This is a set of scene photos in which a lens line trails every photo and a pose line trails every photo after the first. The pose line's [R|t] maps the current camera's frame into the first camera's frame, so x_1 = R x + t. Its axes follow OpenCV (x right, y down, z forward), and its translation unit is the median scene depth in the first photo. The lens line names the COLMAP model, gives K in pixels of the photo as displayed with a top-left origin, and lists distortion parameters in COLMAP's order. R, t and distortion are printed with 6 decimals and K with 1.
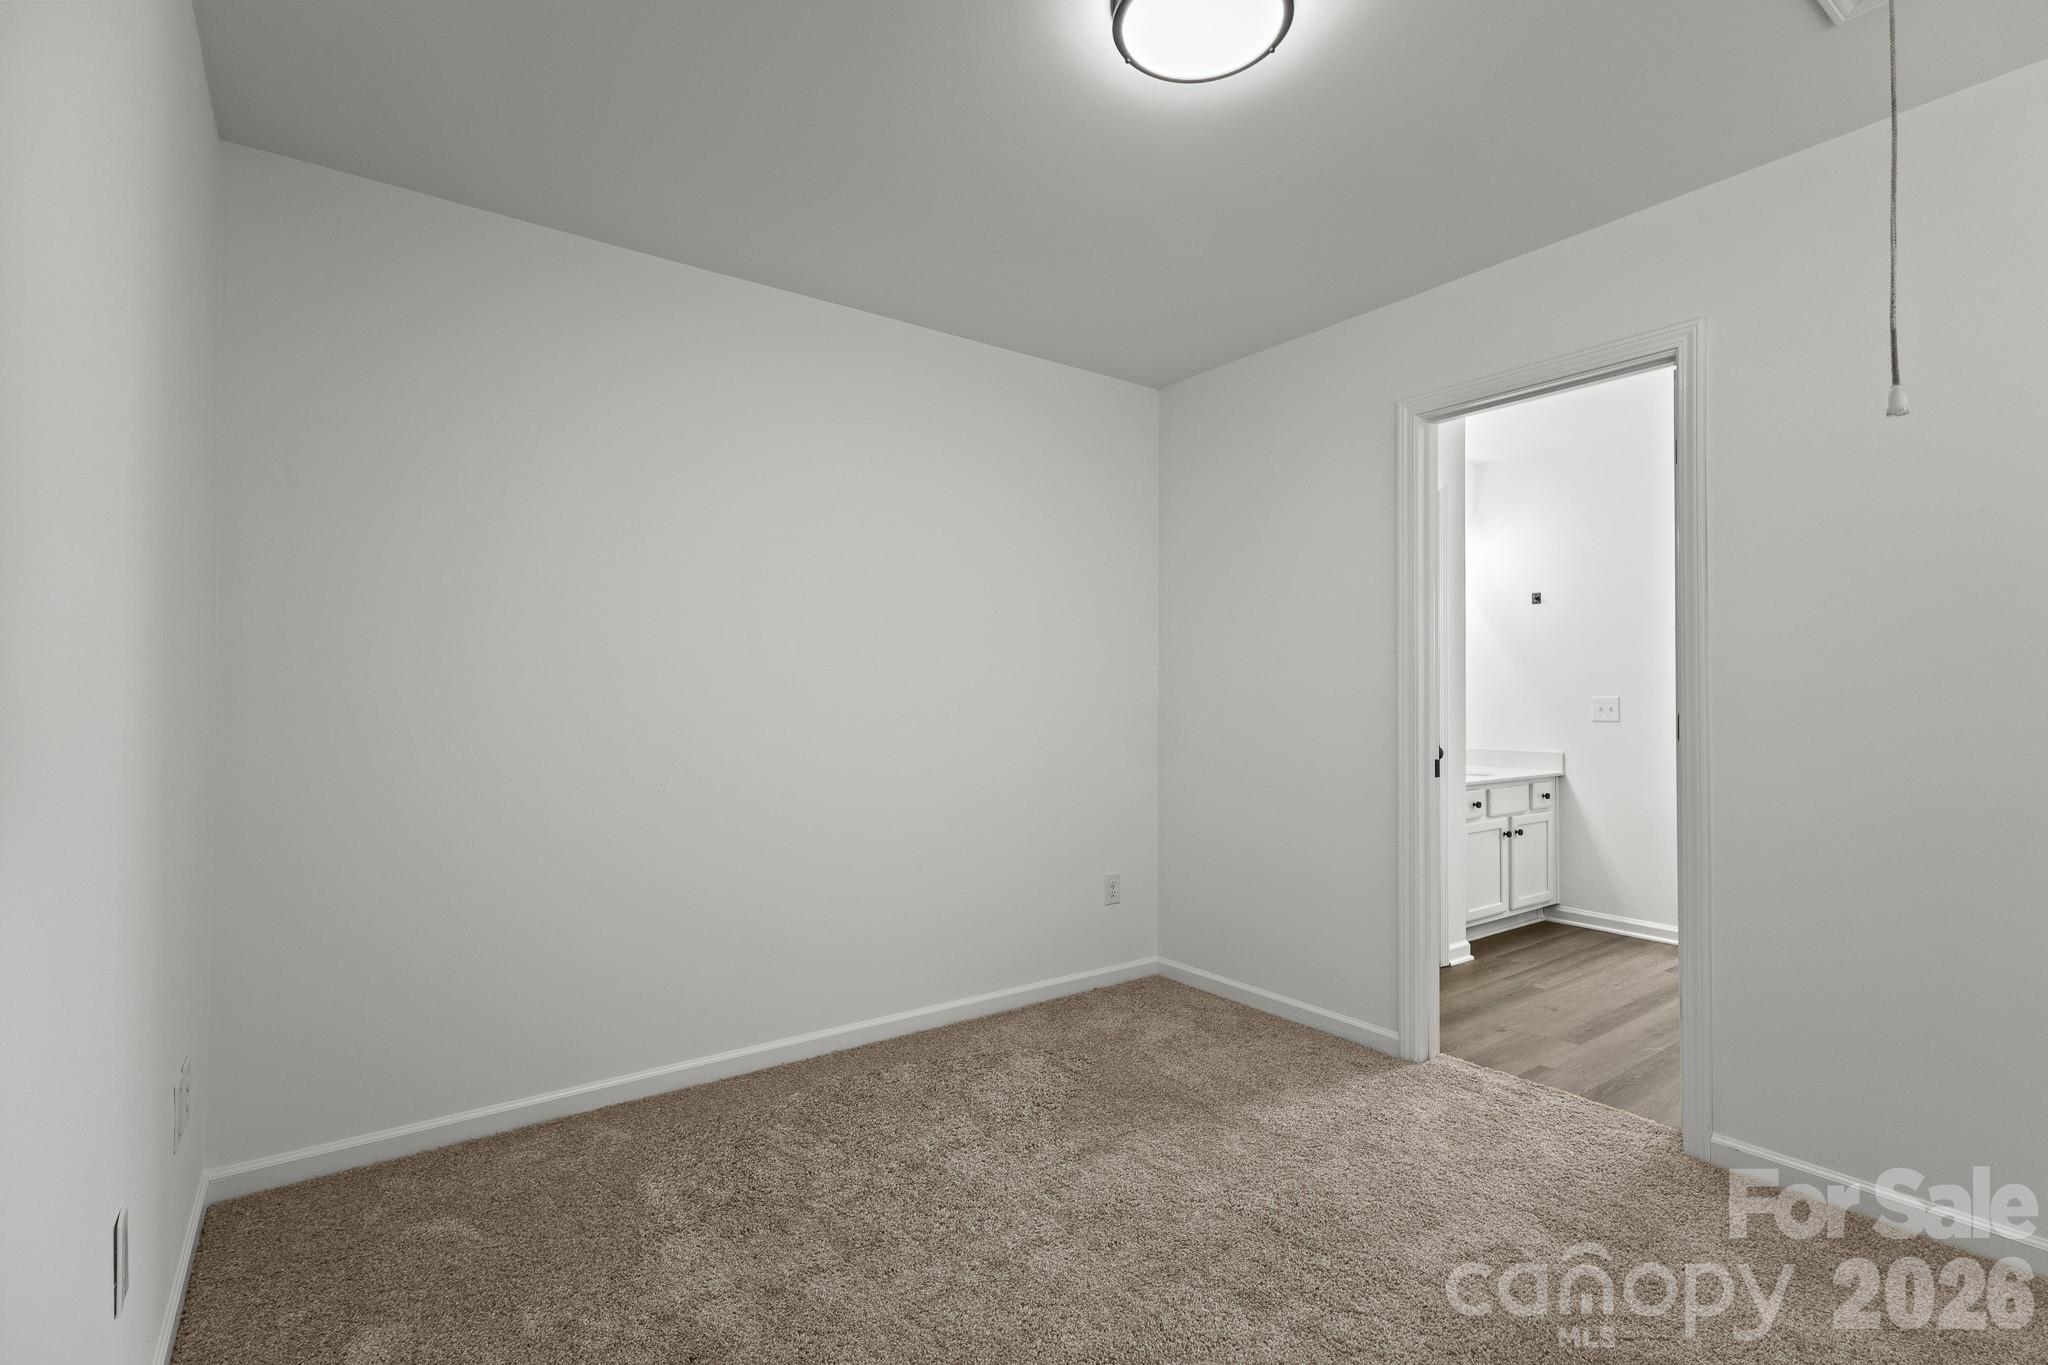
lens RADIAL K [[925.7, 0, 1024.0], [0, 925.7, 682.5], [0, 0, 1]] dist [0.001760, 0.000276]
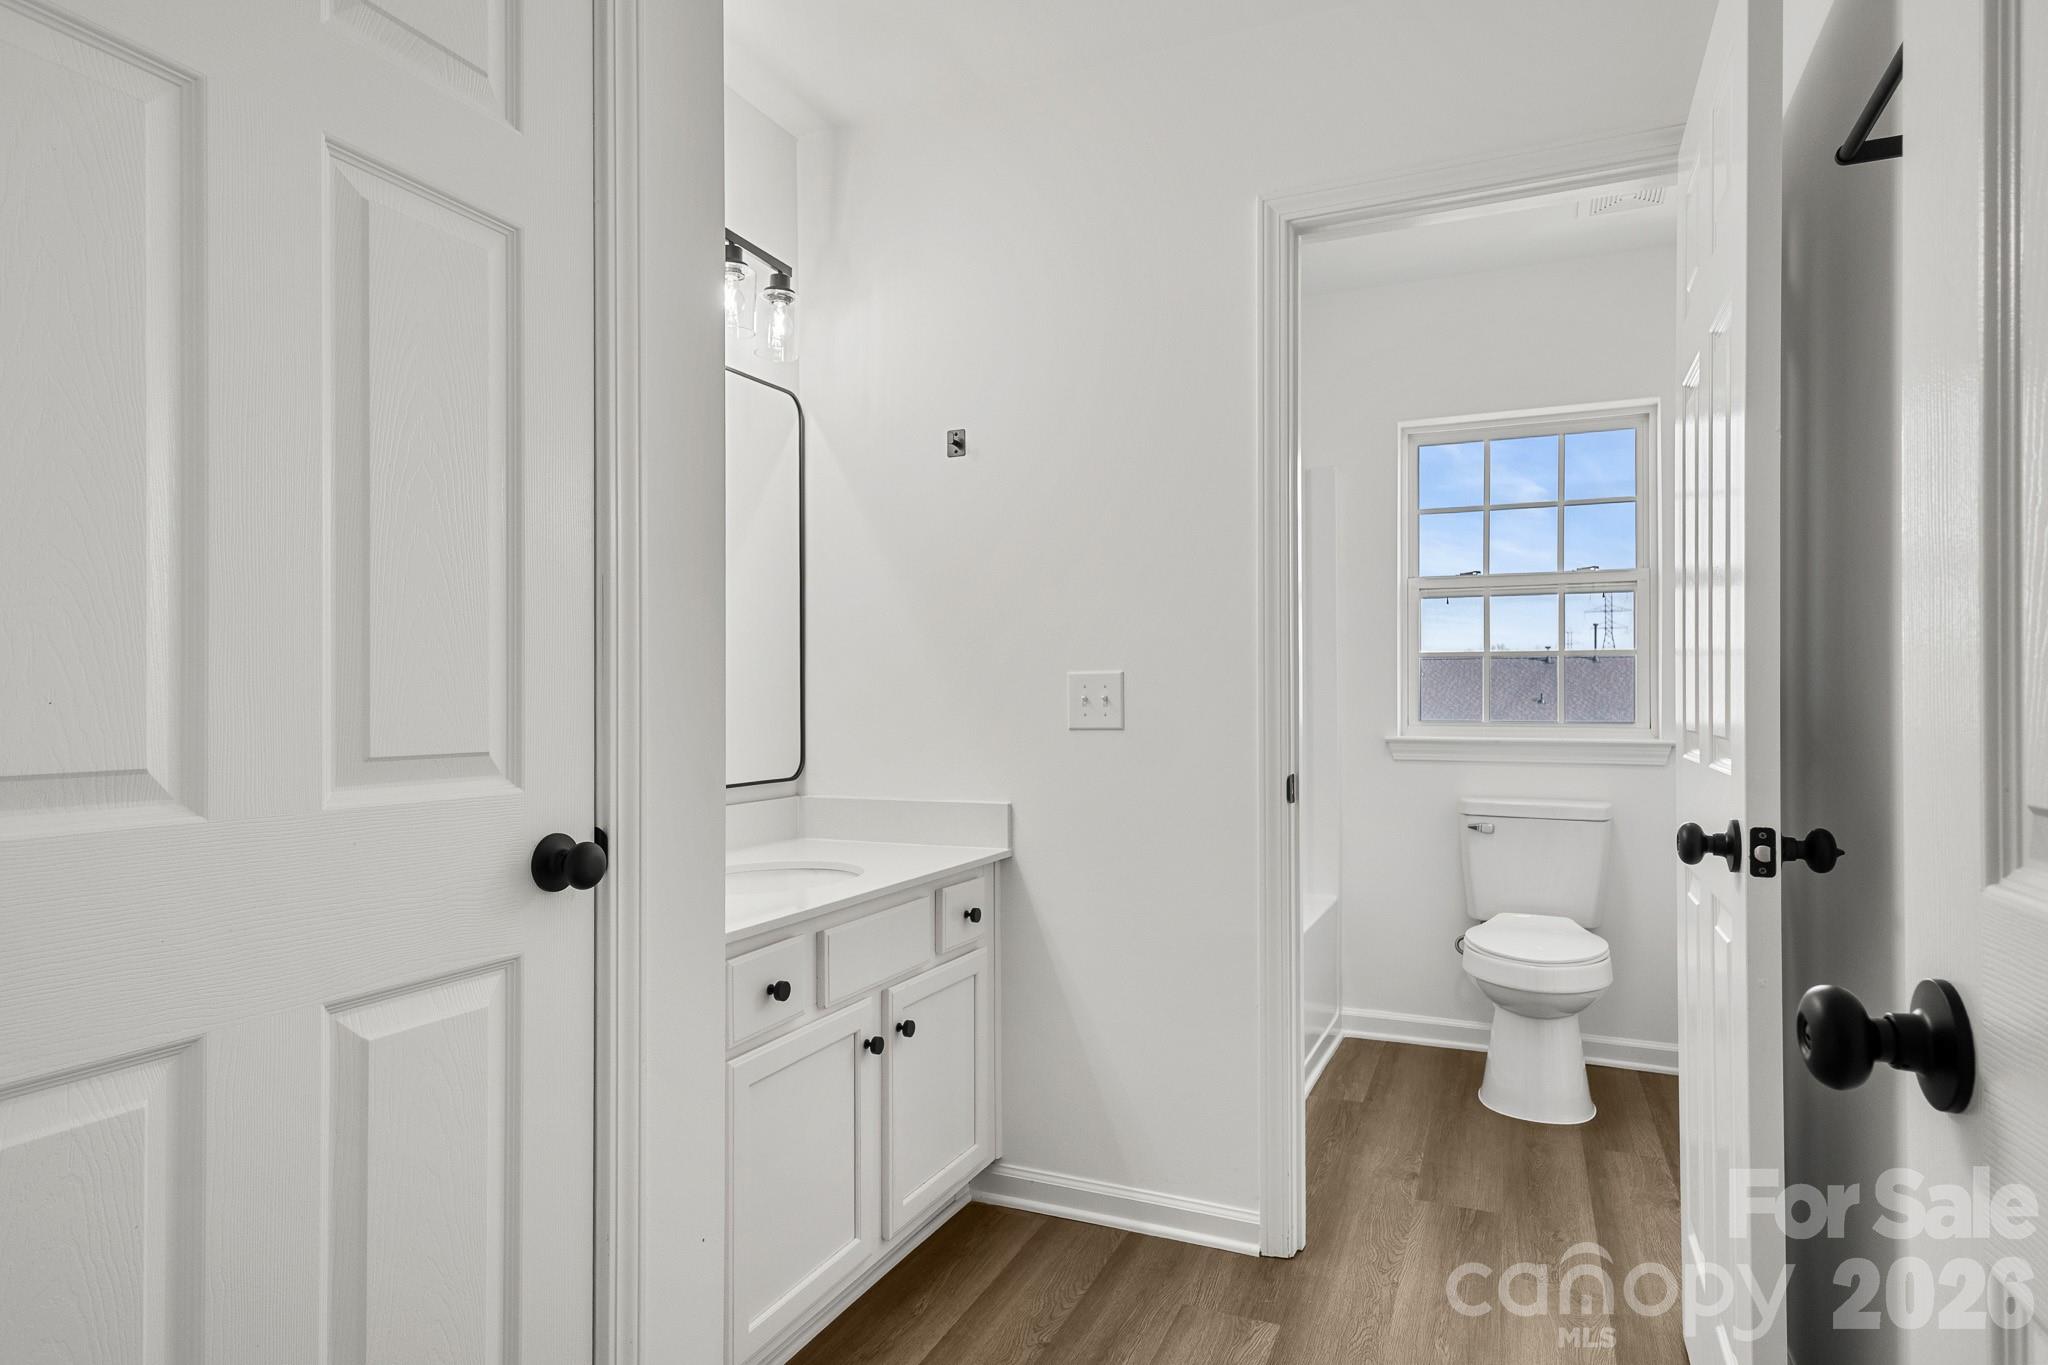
lens RADIAL K [[1155.3, 0, 1018.8], [0, 1155.3, 700.4], [0, 0, 1]] dist [0.016124, -0.001856]
pose [[0.866632, -0.006155, 0.498910, 0.338628], [-0.000993, 0.999901, 0.014060, 0.021692], [-0.498947, -0.012681, 0.866540, 0.568071]]
